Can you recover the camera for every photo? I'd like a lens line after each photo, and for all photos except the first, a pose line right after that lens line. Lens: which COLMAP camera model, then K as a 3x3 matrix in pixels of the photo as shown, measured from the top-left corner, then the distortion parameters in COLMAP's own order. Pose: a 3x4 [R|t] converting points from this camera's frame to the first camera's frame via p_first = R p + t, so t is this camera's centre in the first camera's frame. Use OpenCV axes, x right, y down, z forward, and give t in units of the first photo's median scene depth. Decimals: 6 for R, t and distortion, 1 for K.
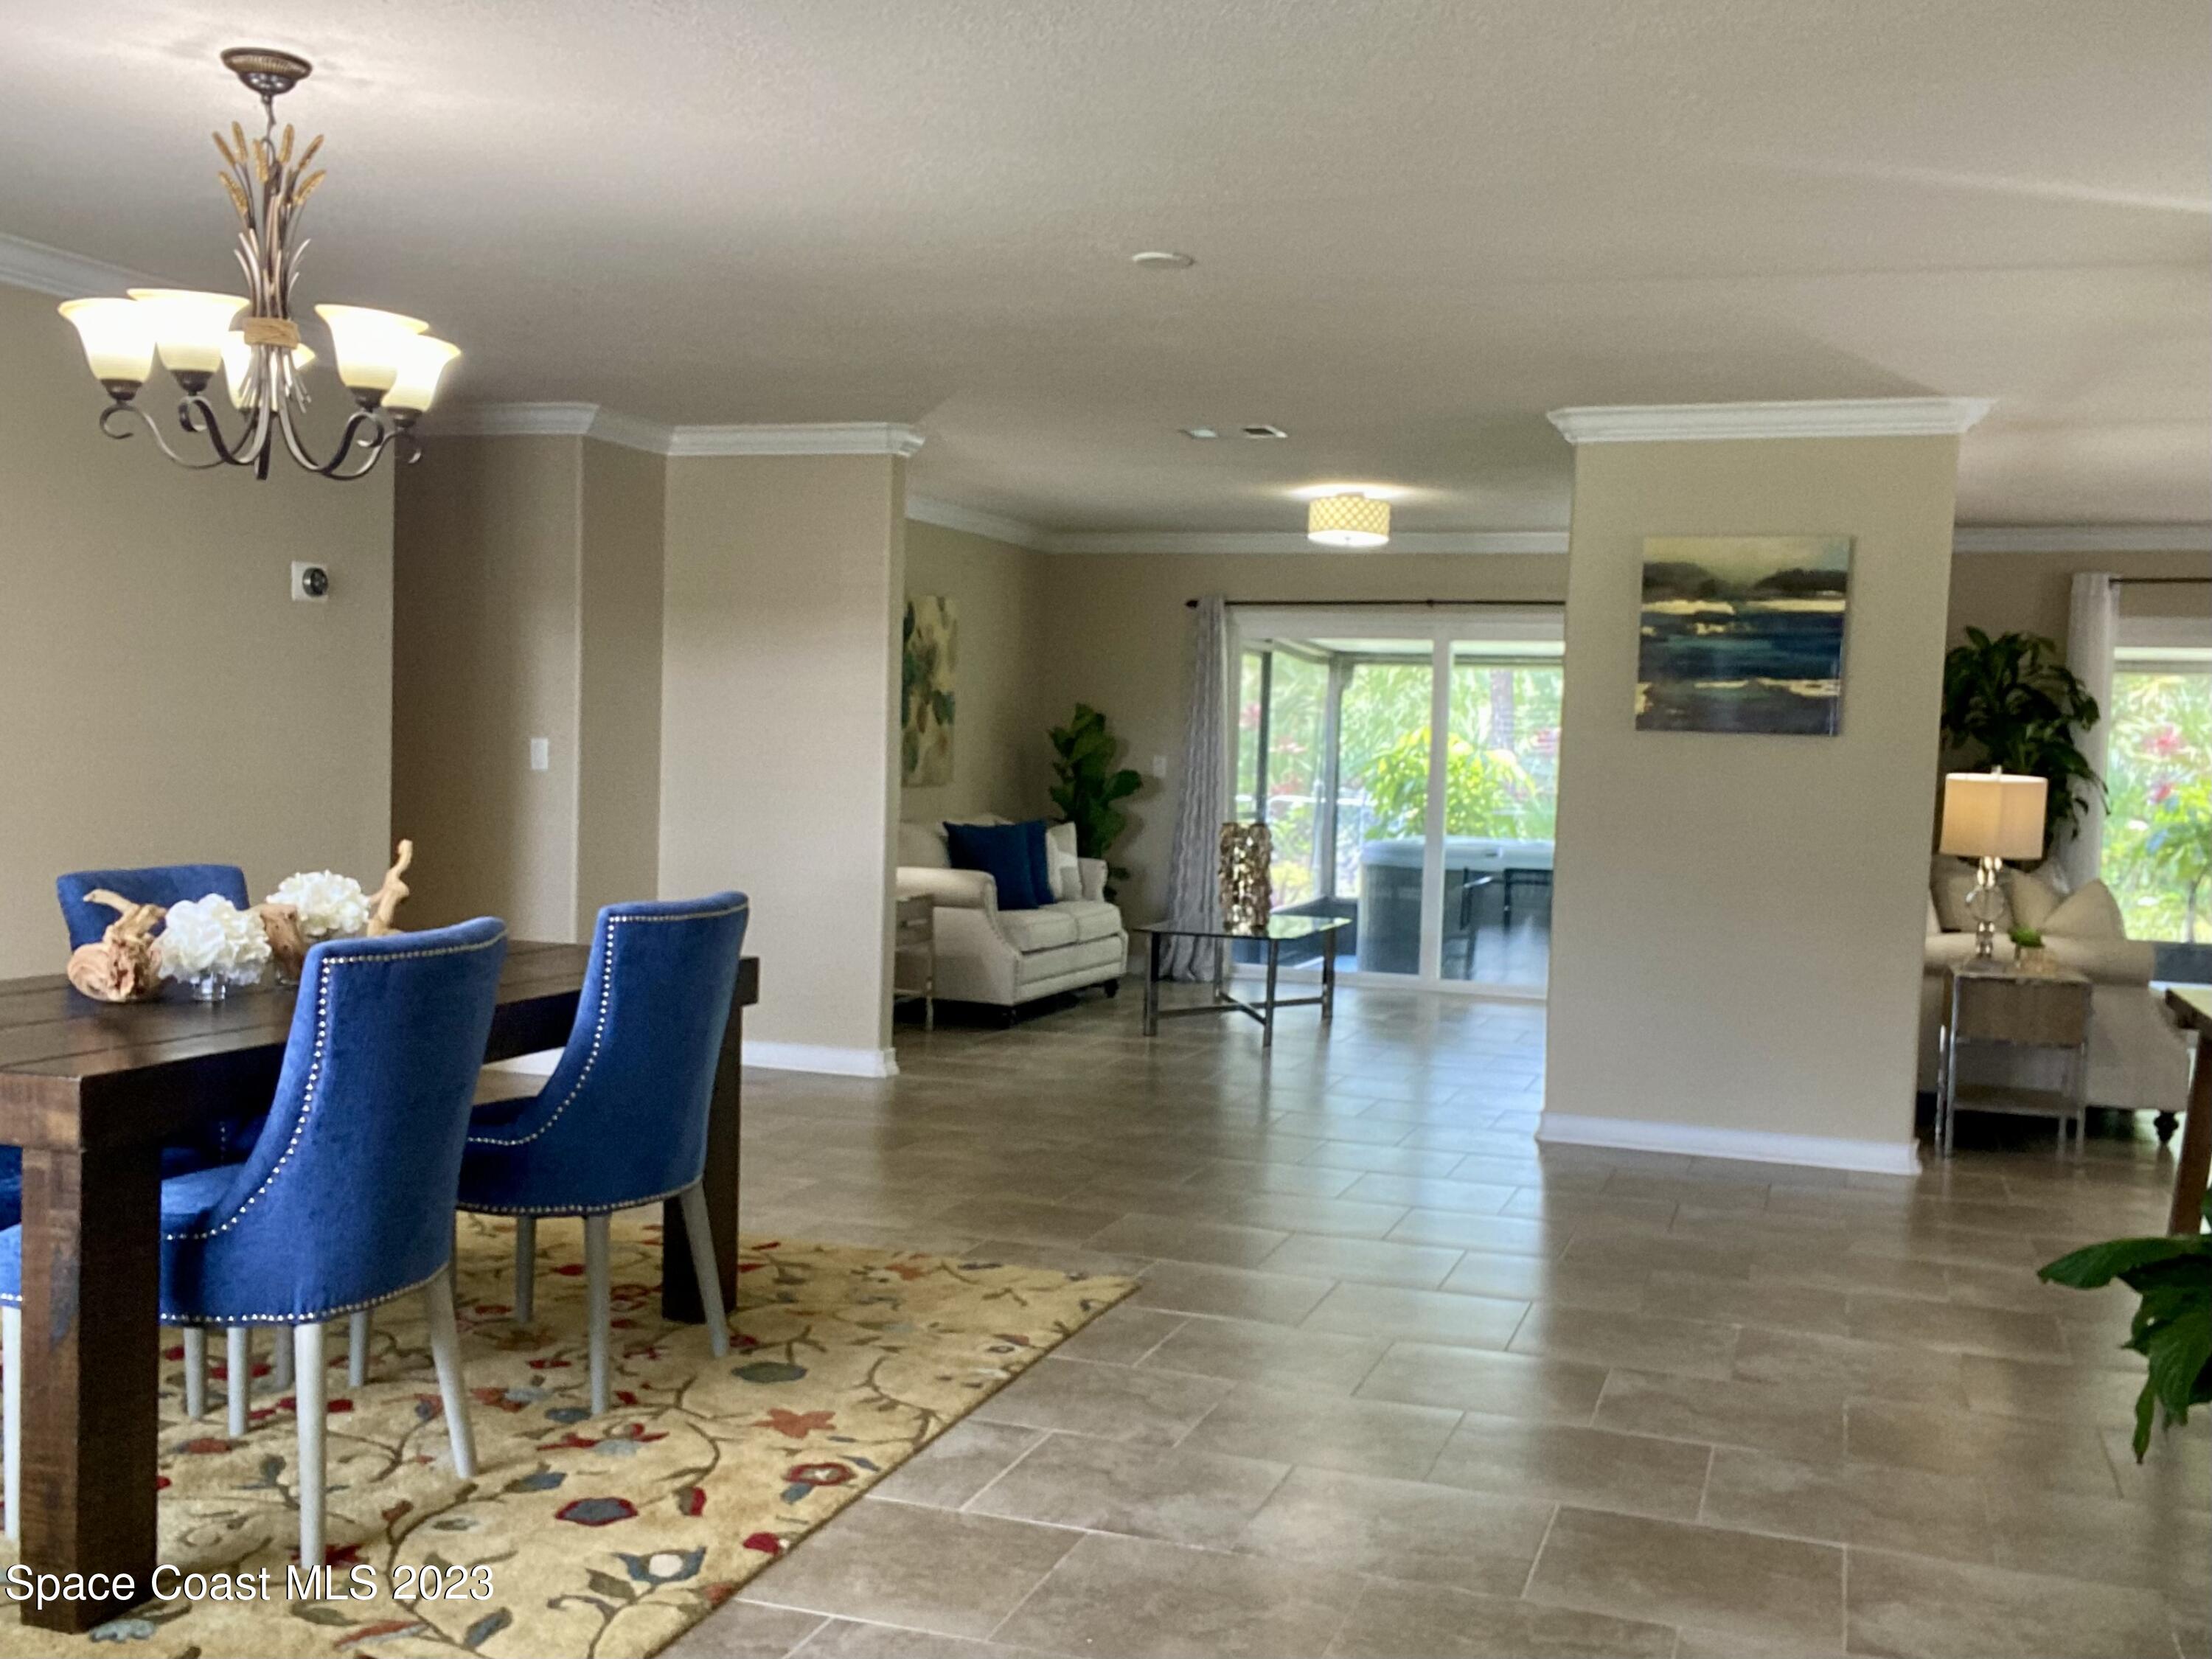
lens RADIAL K [[1950.2, 0, 1106.0], [0, 1950.2, 829.5], [0, 0, 1]] dist [0.038387, -0.019427]
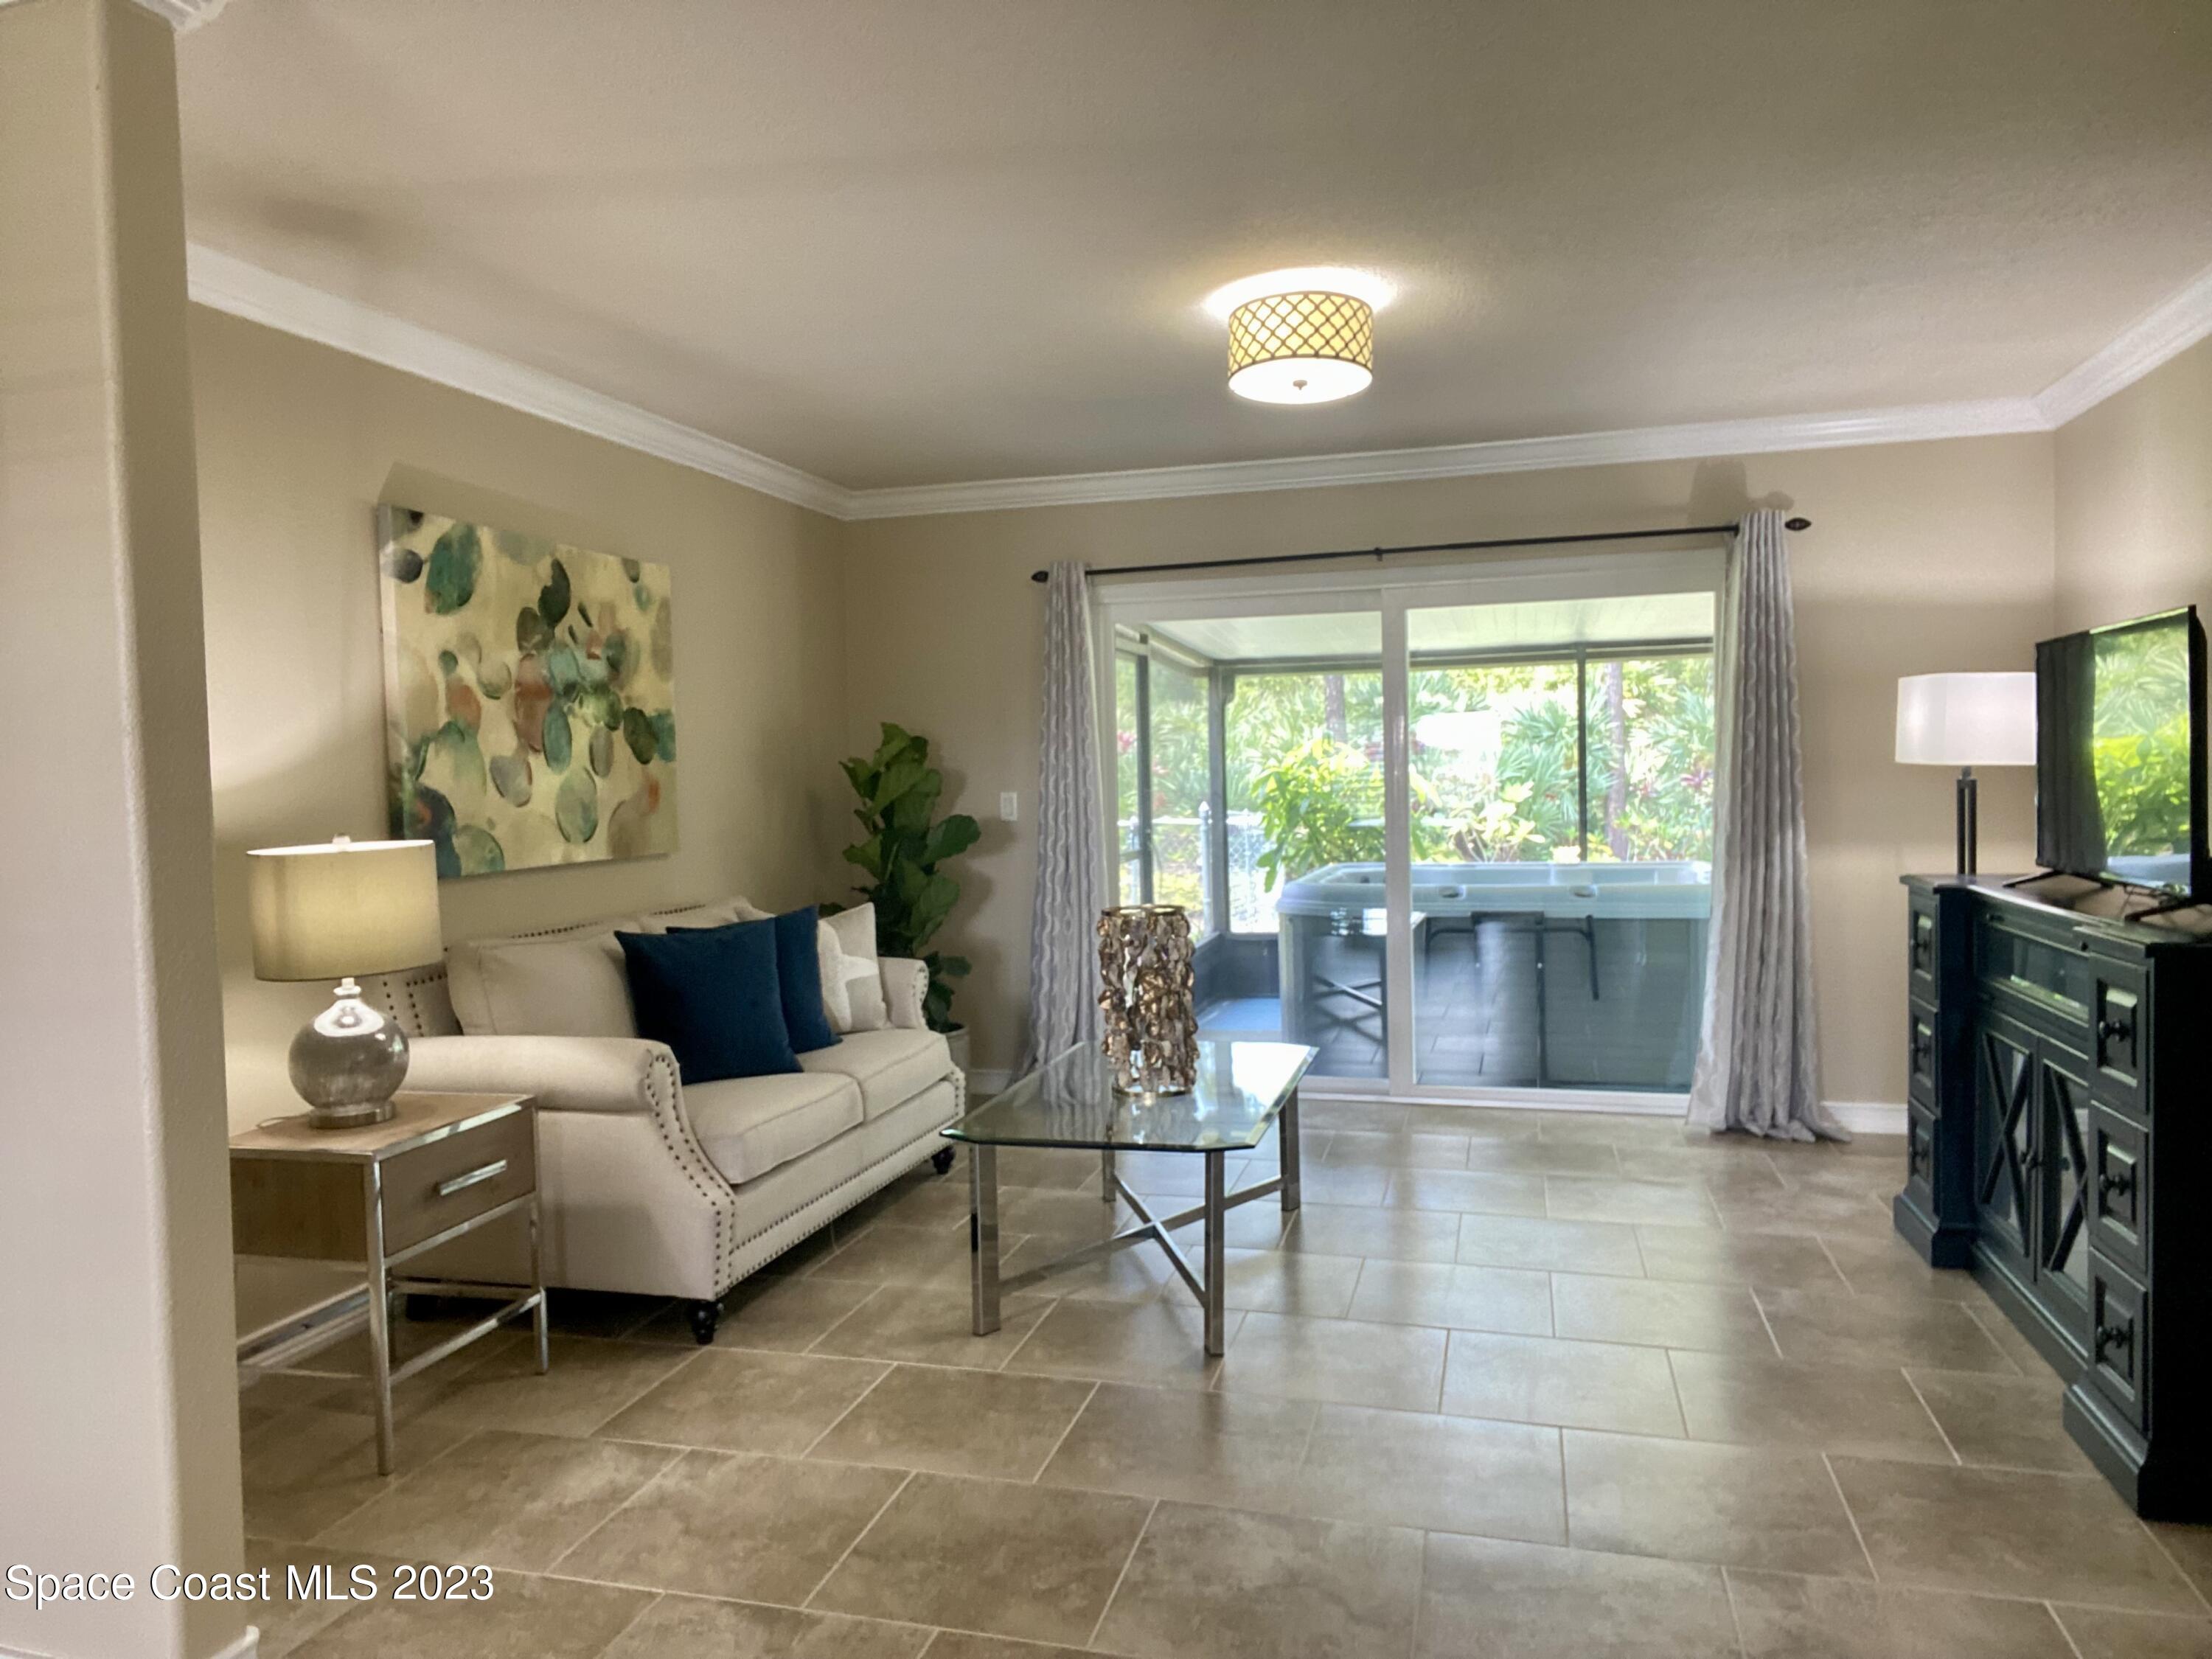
lens RADIAL K [[1493.4, 0, 1106.0], [0, 1493.4, 829.5], [0, 0, 1]] dist [0.046877, -0.044877]
pose [[0.996399, -0.055832, 0.063813, 0.030124], [0.056167, 0.998415, -0.003465, -0.021502], [-0.063519, 0.007037, 0.997956, 0.492531]]
